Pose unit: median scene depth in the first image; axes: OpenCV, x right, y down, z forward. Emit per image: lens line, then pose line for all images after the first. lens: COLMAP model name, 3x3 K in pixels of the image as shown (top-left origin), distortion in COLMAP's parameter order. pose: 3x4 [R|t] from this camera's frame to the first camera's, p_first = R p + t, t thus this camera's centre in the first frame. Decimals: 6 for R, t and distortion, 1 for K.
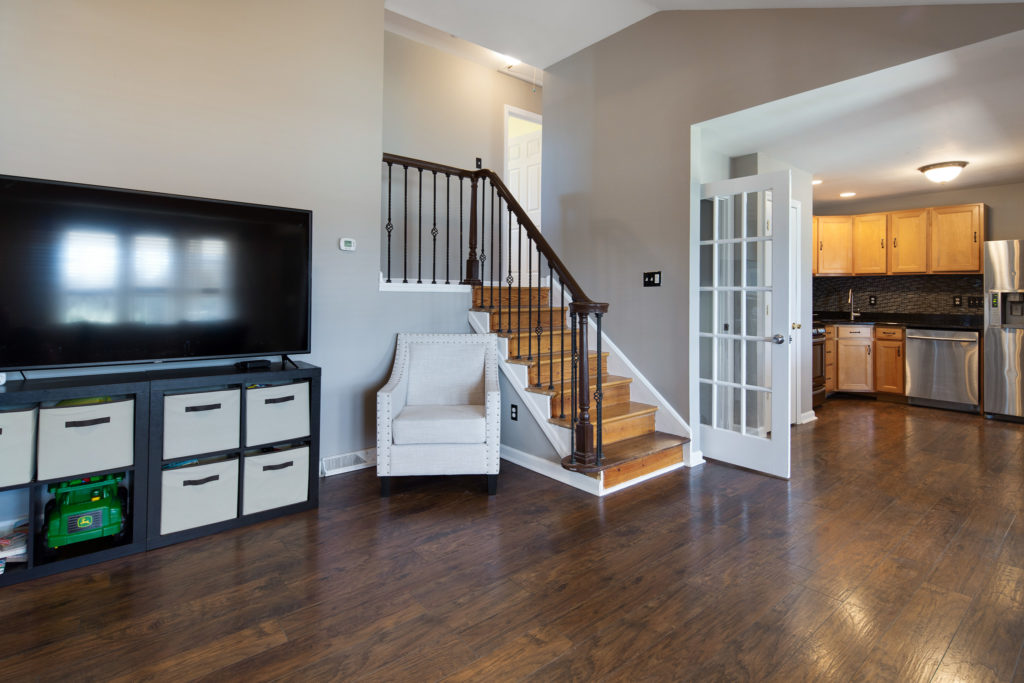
lens RADIAL K [[499.9, 0, 509.8], [0, 499.9, 295.1], [0, 0, 1]] dist [-0.002303, -0.000944]
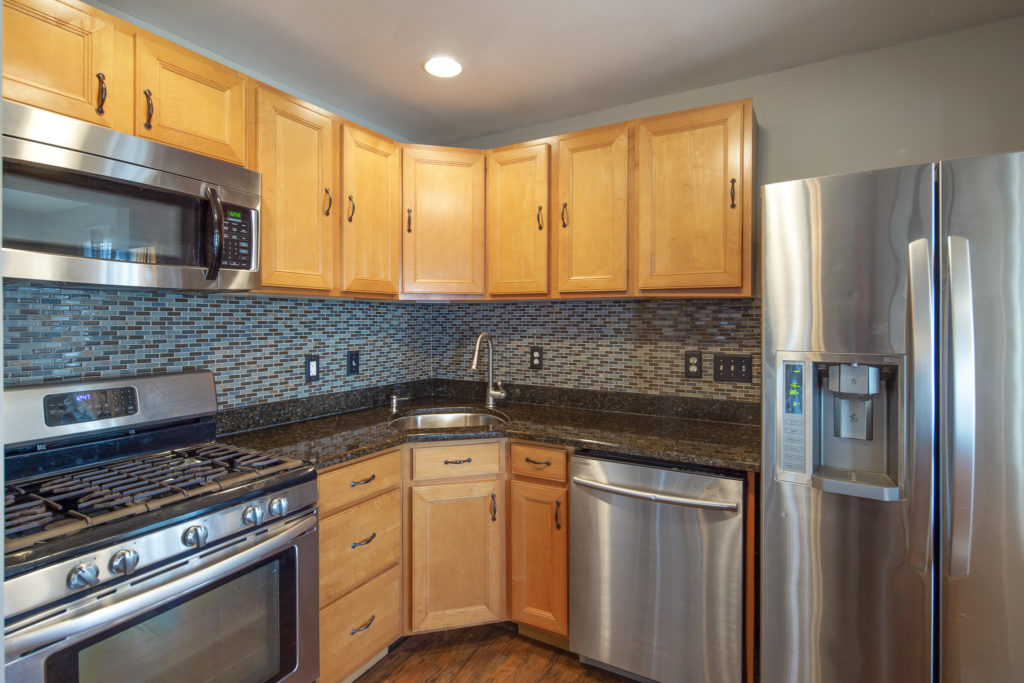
lens RADIAL K [[494.7, 0, 509.7], [0, 494.7, 327.2], [0, 0, 1]] dist [-0.002534, -0.000229]
pose [[0.934023, -0.009492, 0.357087, 0.608514], [0.004173, 0.999869, 0.015663, -0.024764], [-0.357189, -0.013139, 0.933940, 0.671450]]
